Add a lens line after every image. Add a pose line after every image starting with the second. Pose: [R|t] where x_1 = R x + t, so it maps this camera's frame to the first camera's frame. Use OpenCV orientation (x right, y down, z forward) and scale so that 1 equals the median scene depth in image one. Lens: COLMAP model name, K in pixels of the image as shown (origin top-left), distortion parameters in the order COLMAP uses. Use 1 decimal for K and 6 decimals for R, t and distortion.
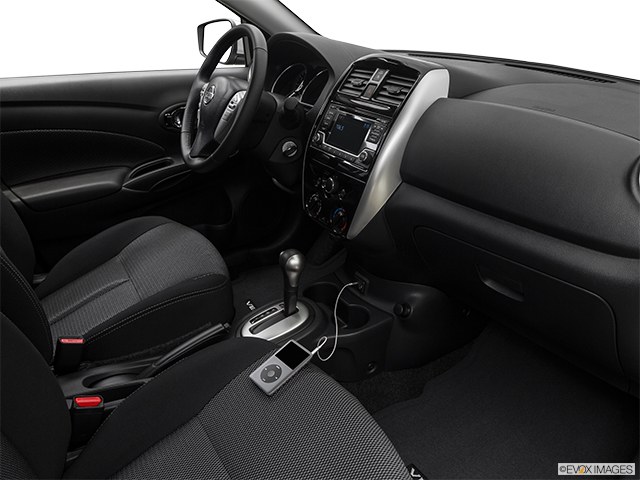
lens RADIAL K [[486.3, 0, 320.0], [0, 486.3, 240.0], [0, 0, 1]] dist [-0.124083, 0.063742]
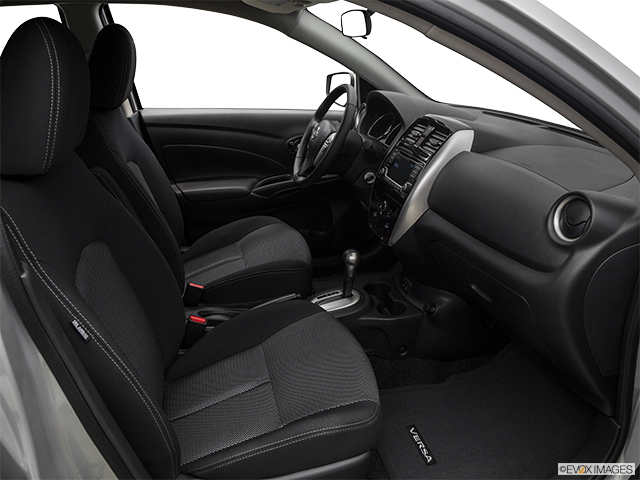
lens RADIAL K [[486.3, 0, 320.0], [0, 486.3, 240.0], [0, 0, 1]] dist [-0.124083, 0.063742]
pose [[0.950395, 0.136946, -0.279276, 0.218827], [-0.153060, 0.987538, -0.036625, 0.054484], [0.270780, 0.077554, 0.959512, -0.324253]]
